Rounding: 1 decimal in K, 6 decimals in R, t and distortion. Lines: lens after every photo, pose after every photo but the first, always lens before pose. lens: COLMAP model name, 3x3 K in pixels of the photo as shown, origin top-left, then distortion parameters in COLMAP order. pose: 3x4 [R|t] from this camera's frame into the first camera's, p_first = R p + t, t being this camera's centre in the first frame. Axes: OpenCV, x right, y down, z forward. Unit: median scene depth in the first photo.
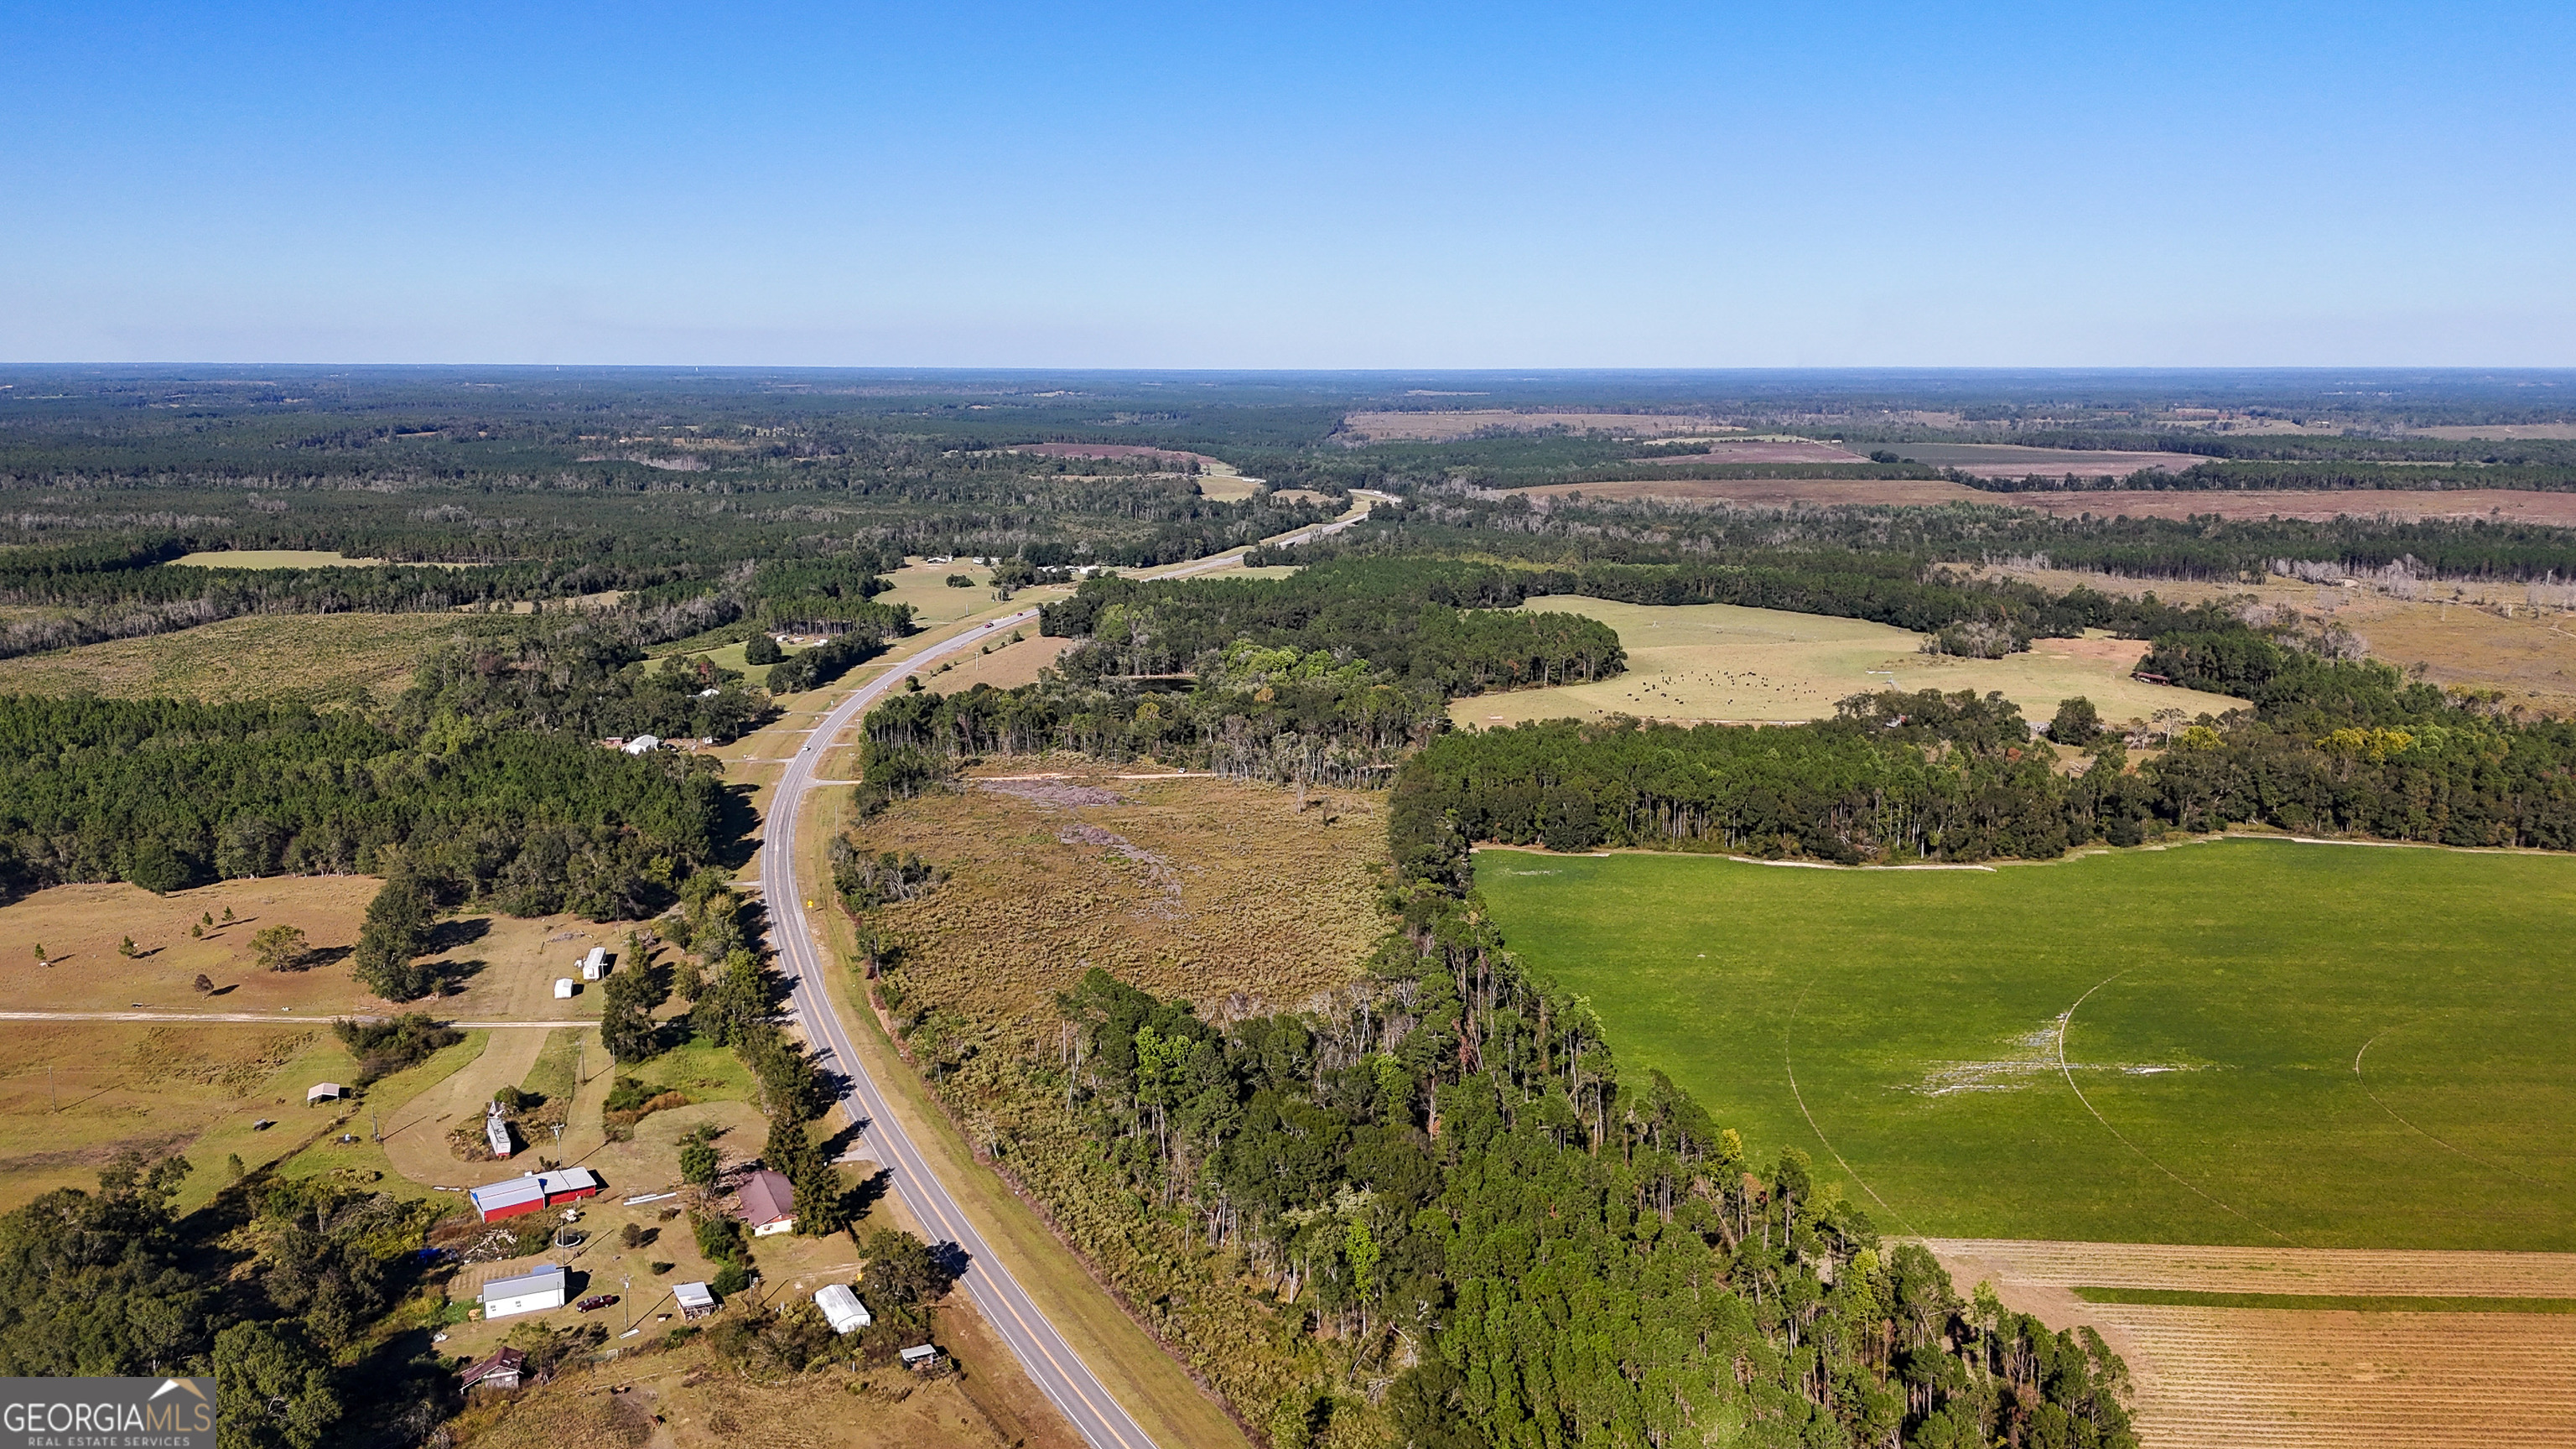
lens RADIAL K [[1956.1, 0, 1287.6], [0, 1956.1, 711.3], [0, 0, 1]] dist [0.055551, -0.047158]
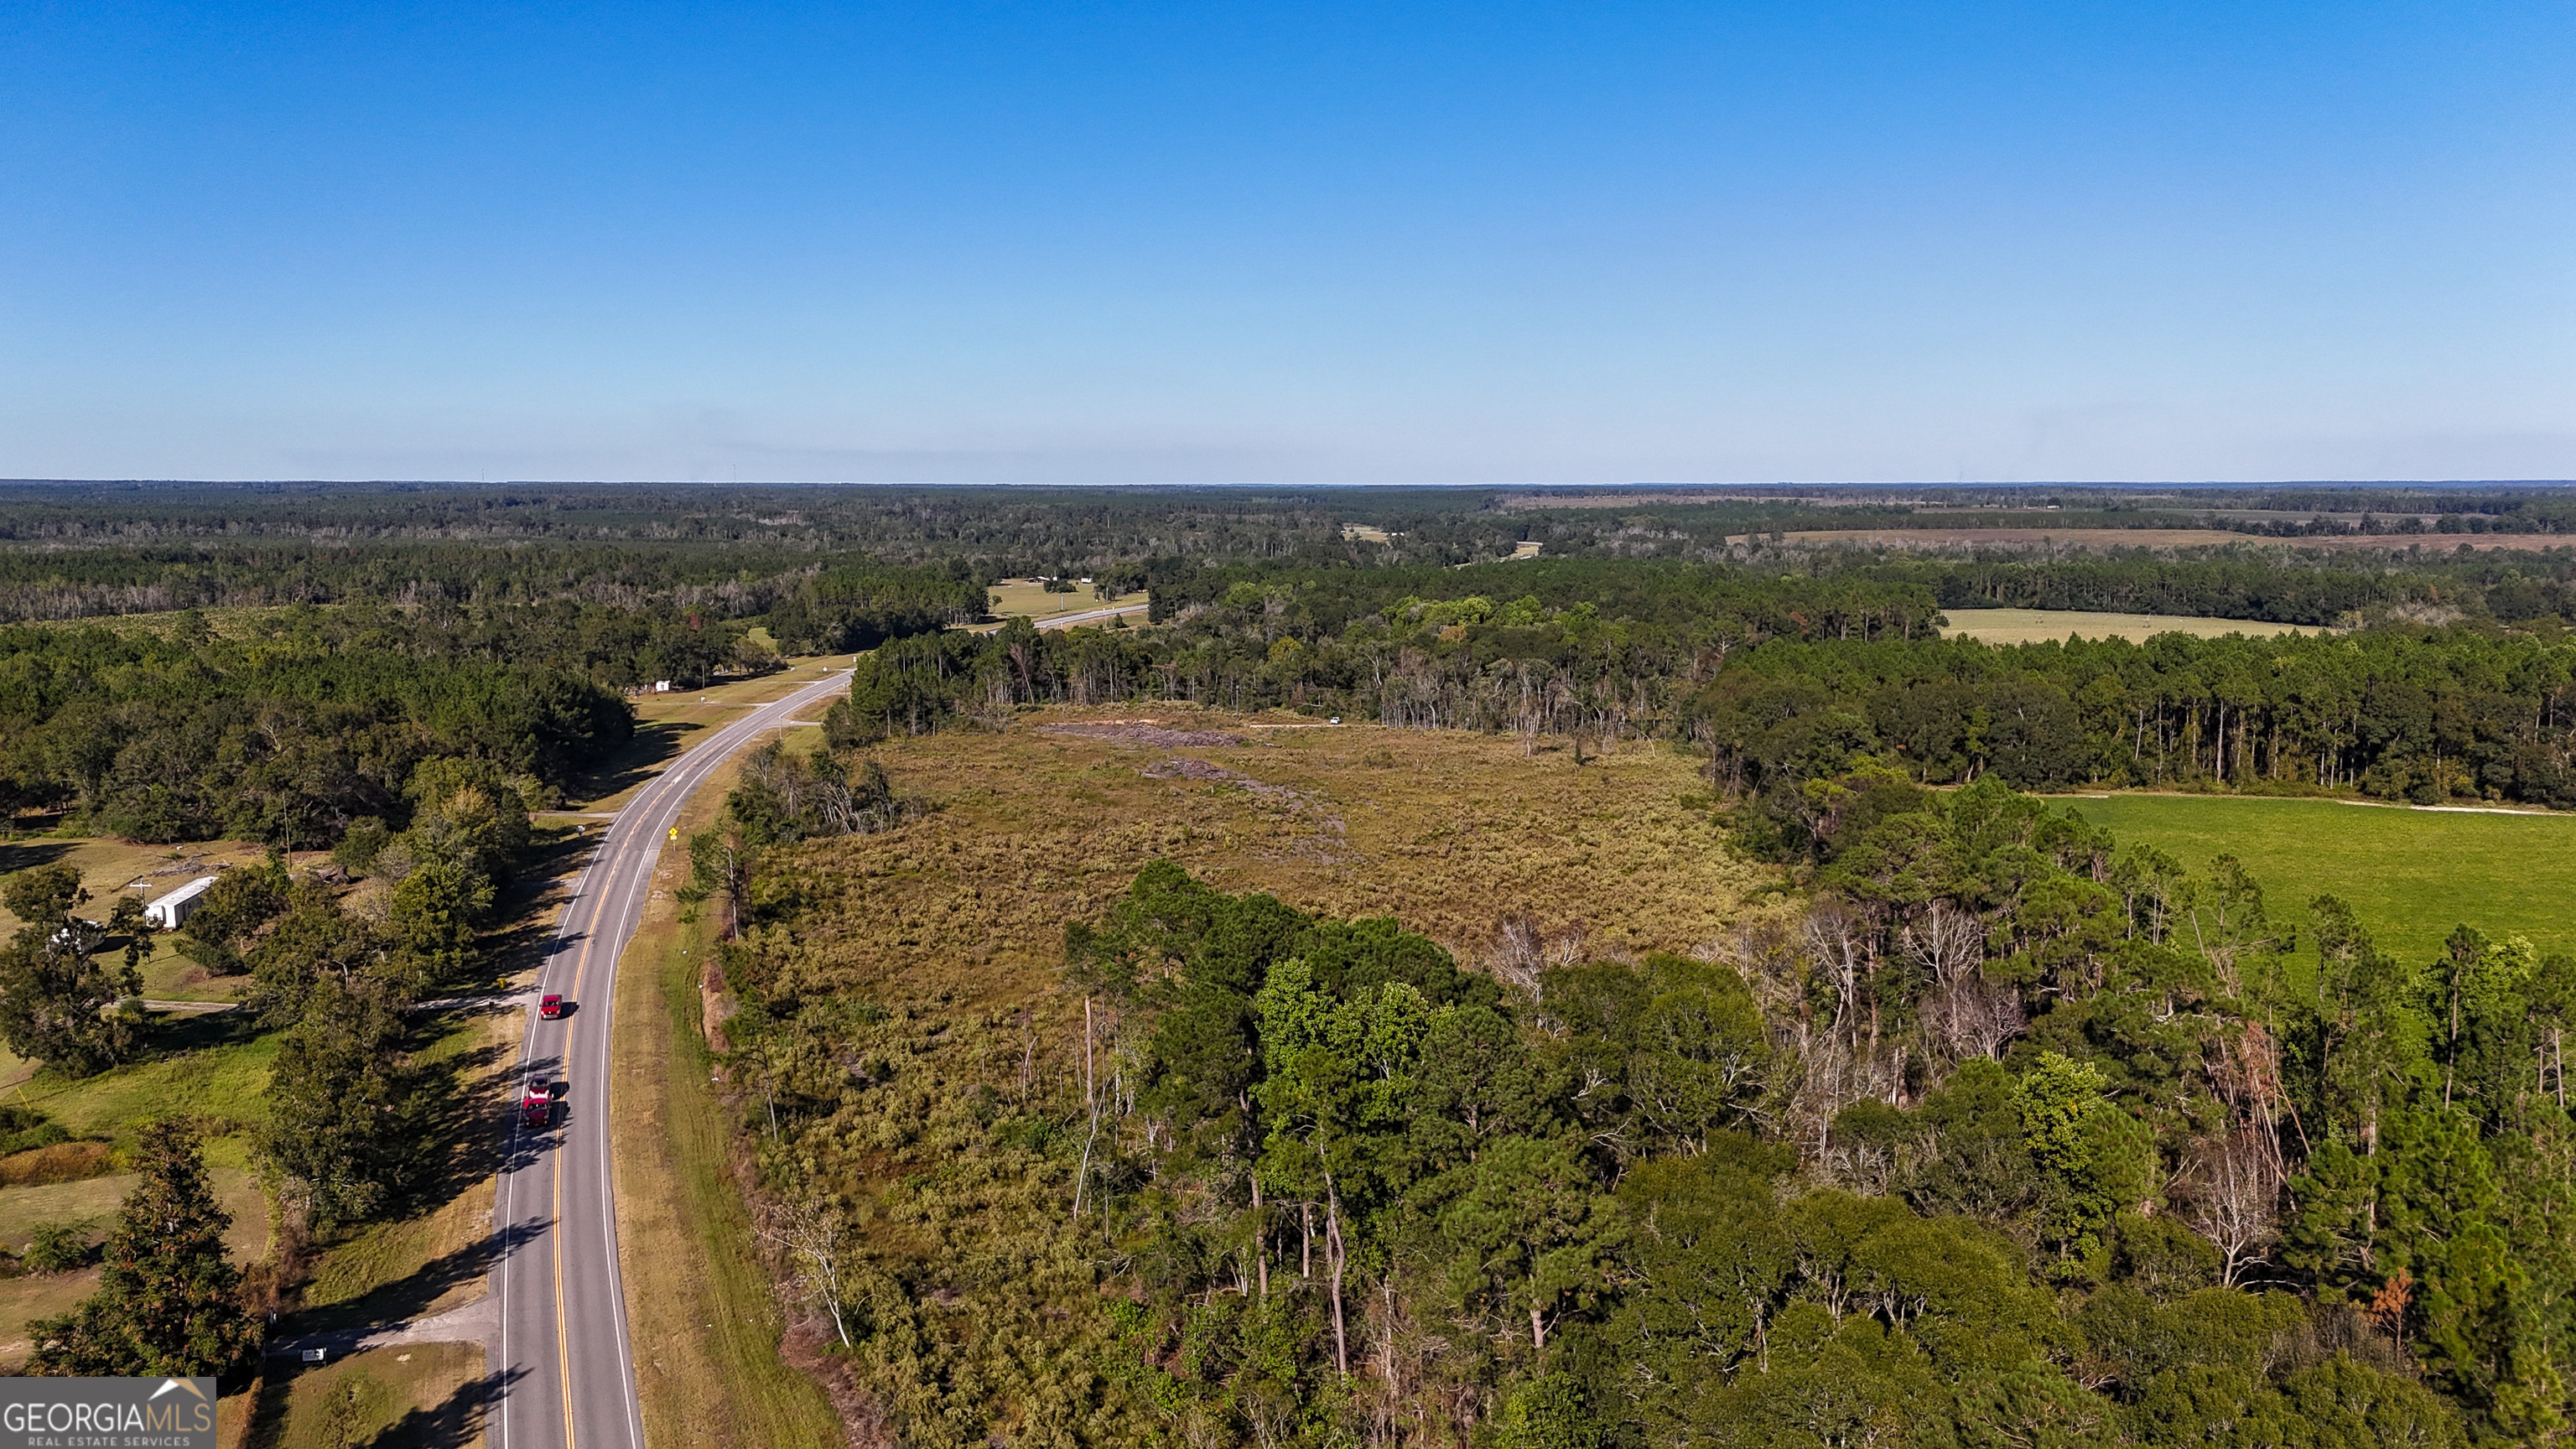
lens RADIAL K [[1956.1, 0, 1297.4], [0, 1956.1, 736.1], [0, 0, 1]] dist [0.055551, -0.047158]
pose [[0.997991, 0.012031, -0.062210, -0.031755], [-0.015265, 0.998542, -0.051777, 0.087849], [0.061496, 0.052623, 0.996719, 0.418533]]
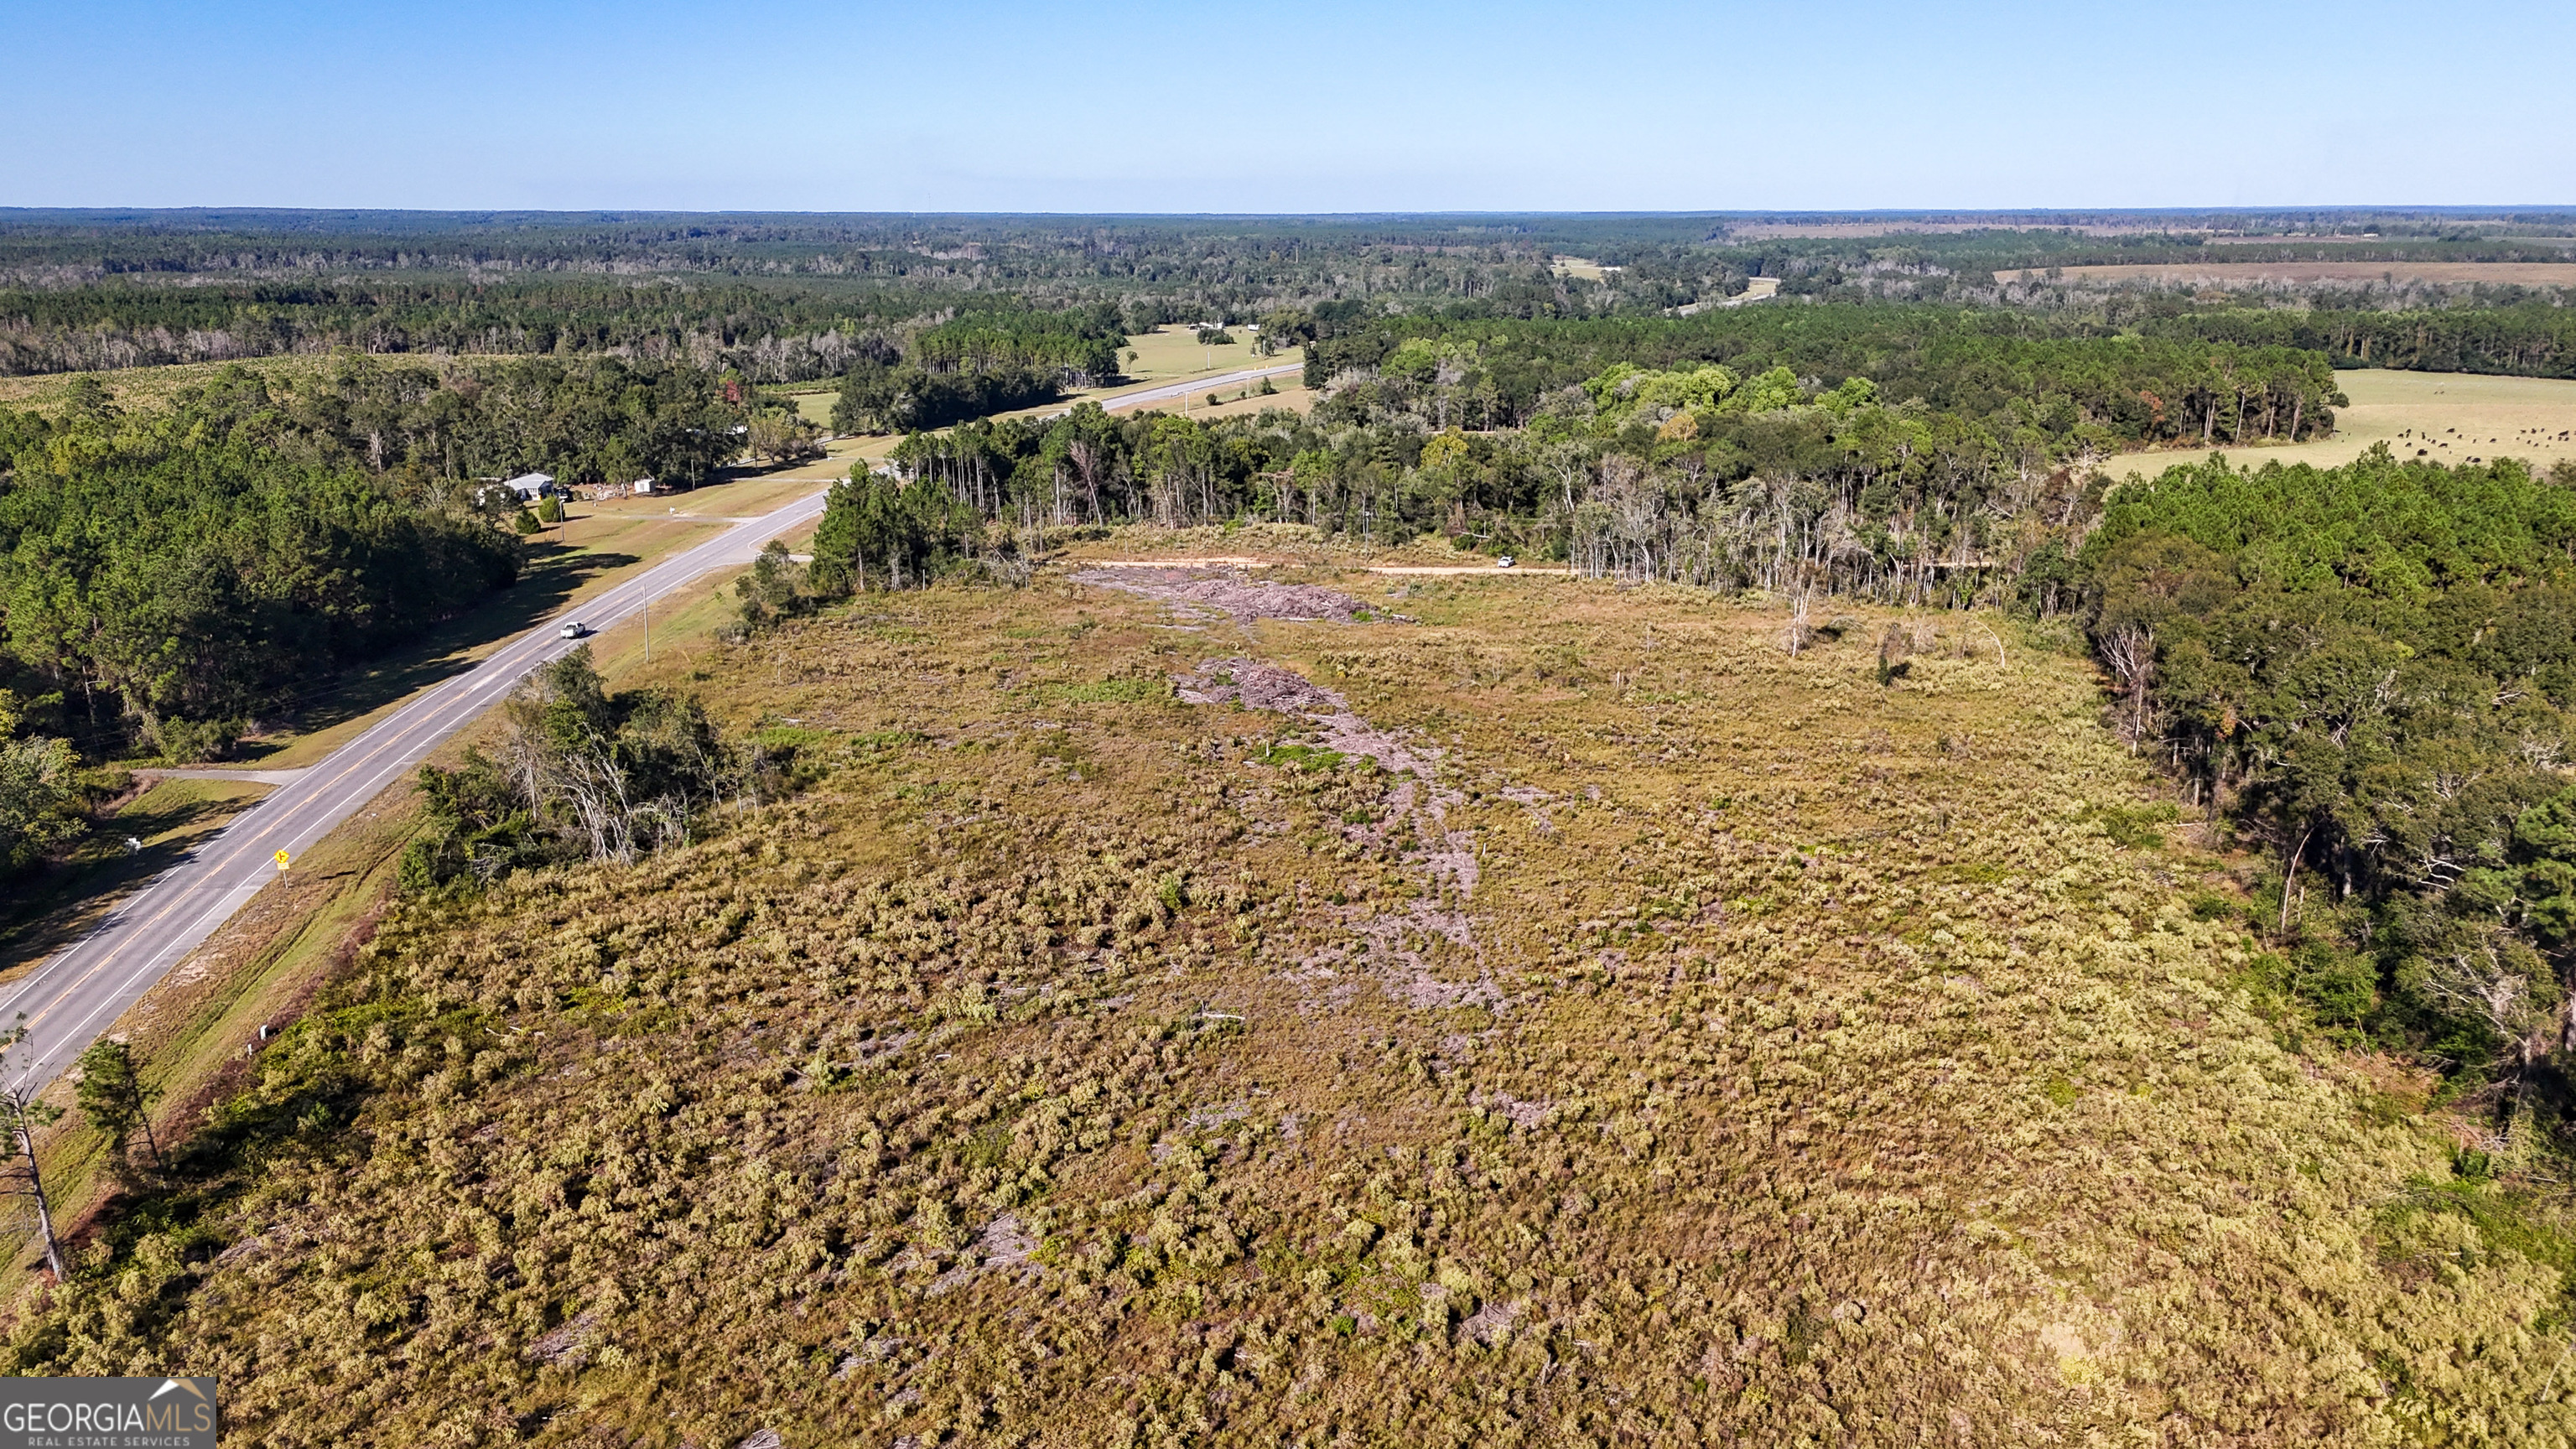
lens RADIAL K [[1956.1, 0, 1289.9], [0, 1956.1, 719.9], [0, 0, 1]] dist [0.055551, -0.047158]
pose [[0.985111, 0.045526, -0.165780, -0.031538], [-0.033326, 0.996578, 0.075644, 0.042869], [0.168656, -0.068994, 0.983257, 0.653543]]
